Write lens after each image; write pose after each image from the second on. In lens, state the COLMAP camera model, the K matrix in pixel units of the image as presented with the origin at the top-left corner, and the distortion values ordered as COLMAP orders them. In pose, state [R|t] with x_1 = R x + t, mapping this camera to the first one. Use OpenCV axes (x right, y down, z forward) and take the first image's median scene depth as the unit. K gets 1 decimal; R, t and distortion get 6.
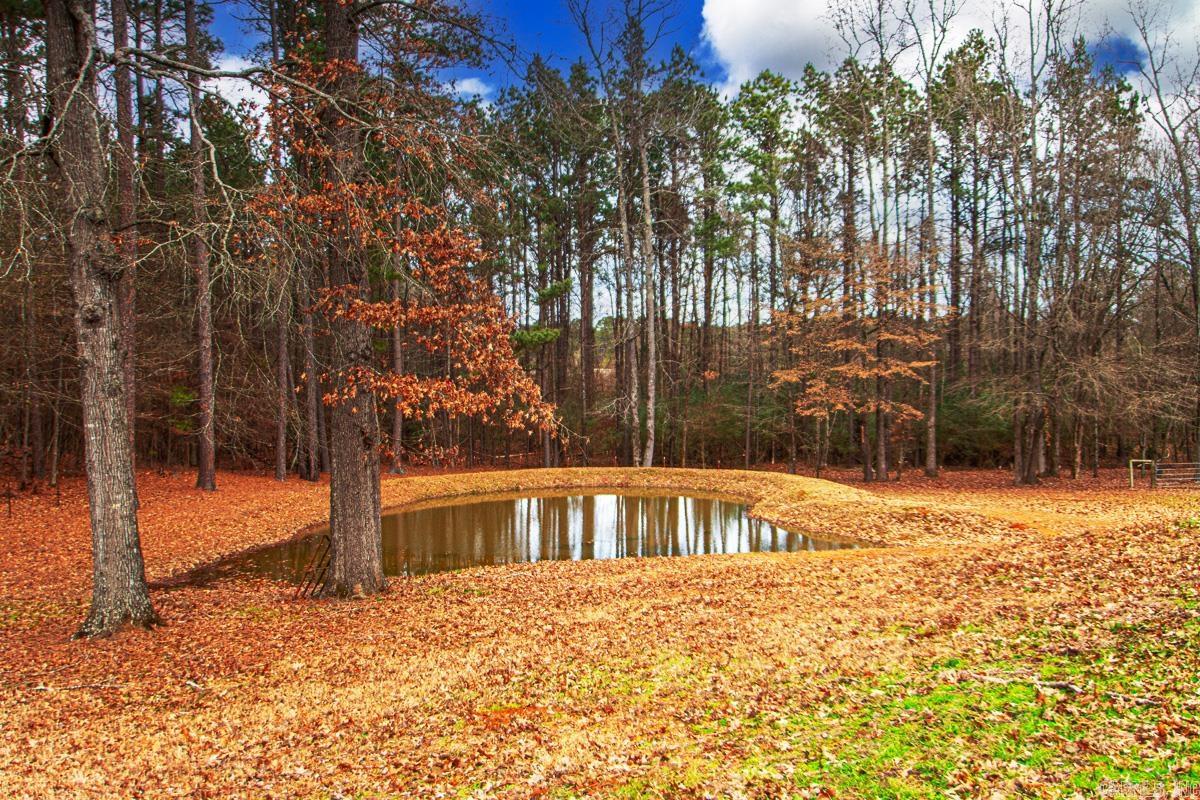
lens RADIAL K [[971.0, 0, 603.1], [0, 971.0, 392.2], [0, 0, 1]] dist [-0.002980, 0.000629]
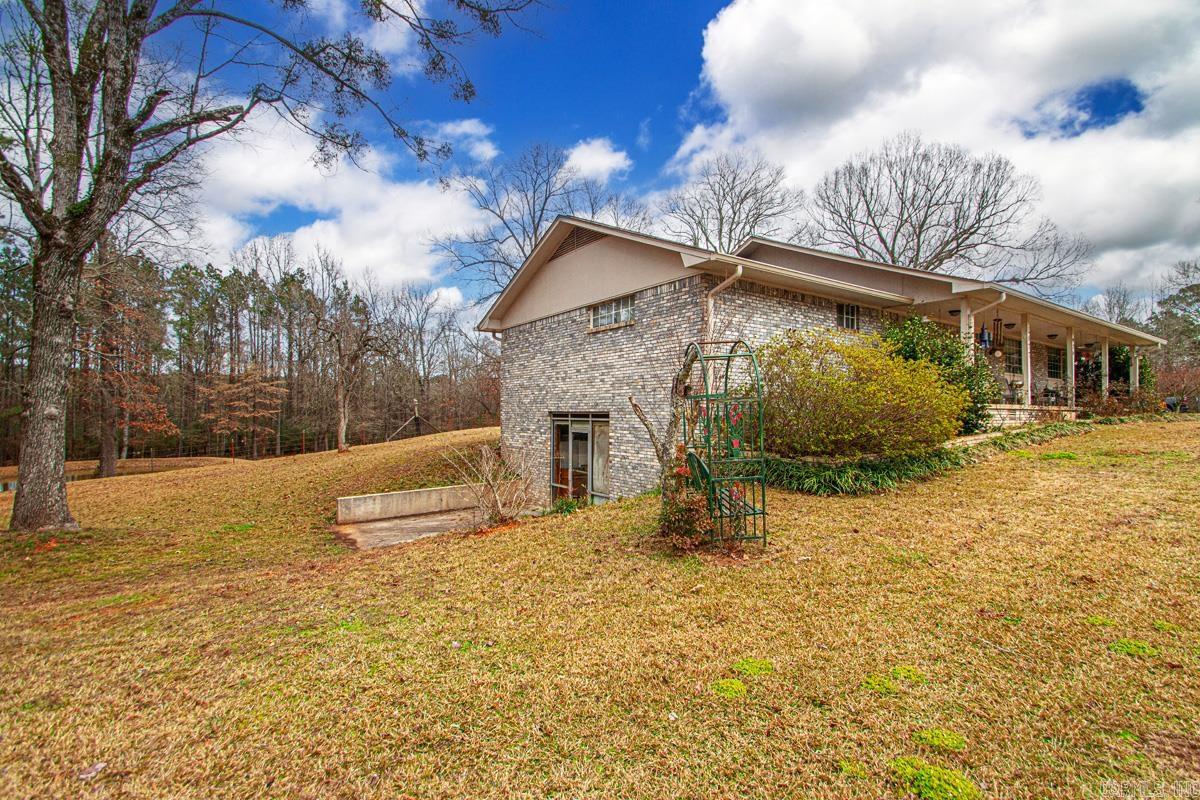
lens RADIAL K [[547.1, 0, 627.0], [0, 547.1, 418.5], [0, 0, 1]] dist [-0.006943, -0.007541]
pose [[0.627045, 0.005994, 0.778960, -0.178542], [0.005569, 0.999910, -0.012177, 0.009986], [-0.778963, 0.011973, 0.626956, -0.539807]]
